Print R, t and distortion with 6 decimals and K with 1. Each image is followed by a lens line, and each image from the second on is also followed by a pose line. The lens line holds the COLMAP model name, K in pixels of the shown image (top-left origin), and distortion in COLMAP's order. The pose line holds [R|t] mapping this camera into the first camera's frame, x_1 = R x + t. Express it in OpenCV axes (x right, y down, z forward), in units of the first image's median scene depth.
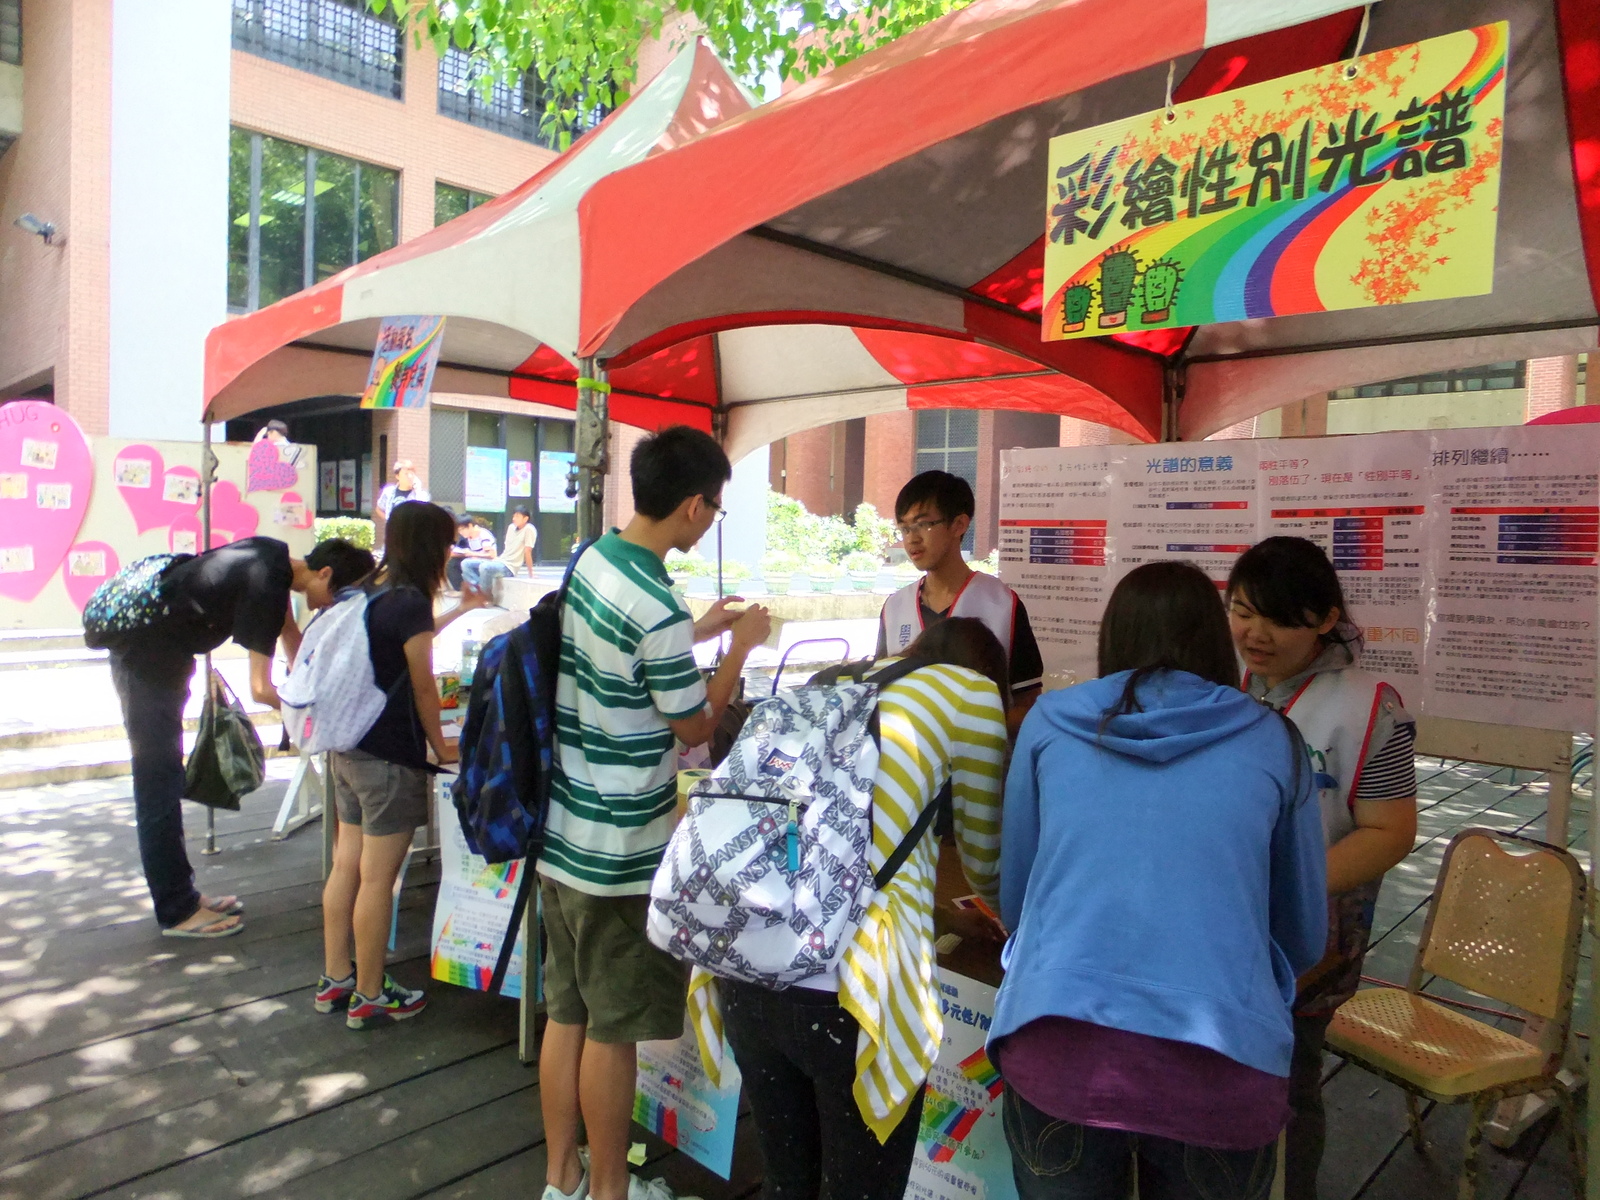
lens RADIAL K [[1090.7, 0, 800.8], [0, 1090.7, 606.4], [0, 0, 1]] dist [-0.013626, 0.007865]
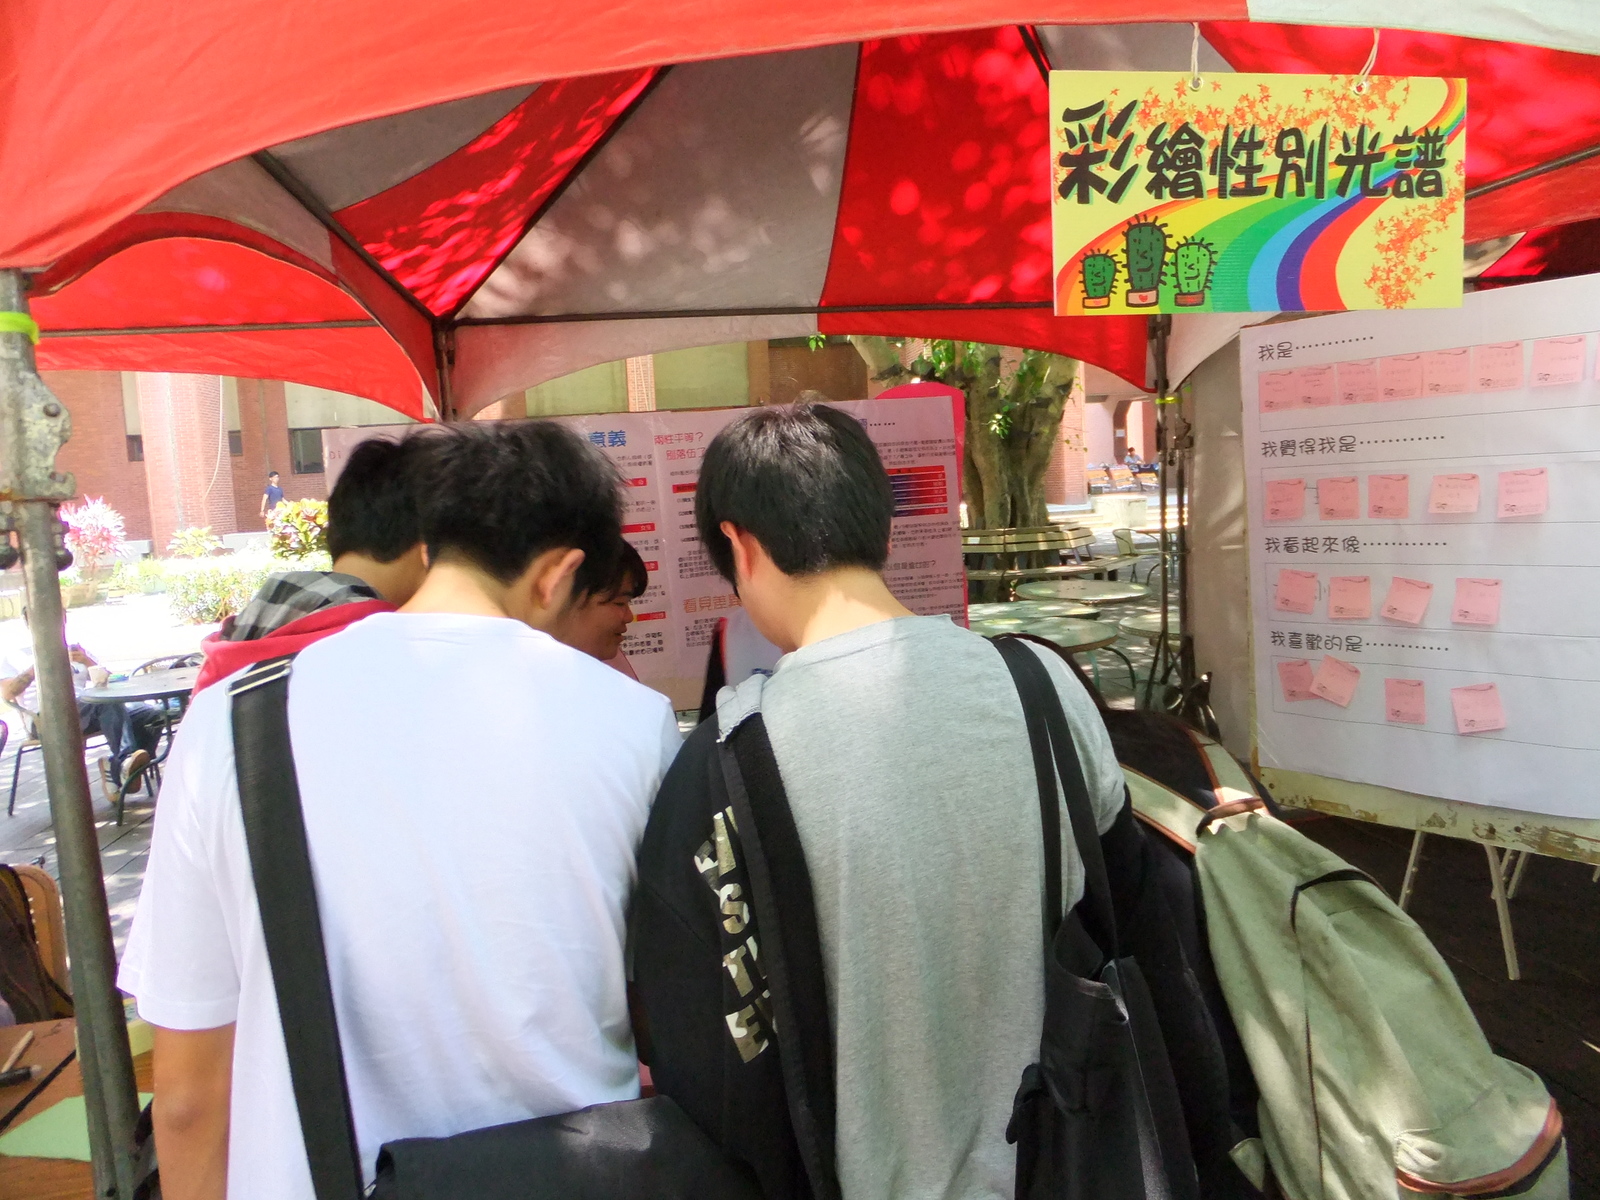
lens RADIAL K [[1090.7, 0, 800.2], [0, 1090.7, 592.5], [0, 0, 1]] dist [-0.013626, 0.007865]
pose [[0.567442, -0.147087, 0.810170, -0.681682], [0.126880, 0.987784, 0.090467, -0.150958], [-0.813579, 0.051460, 0.579172, 0.775428]]
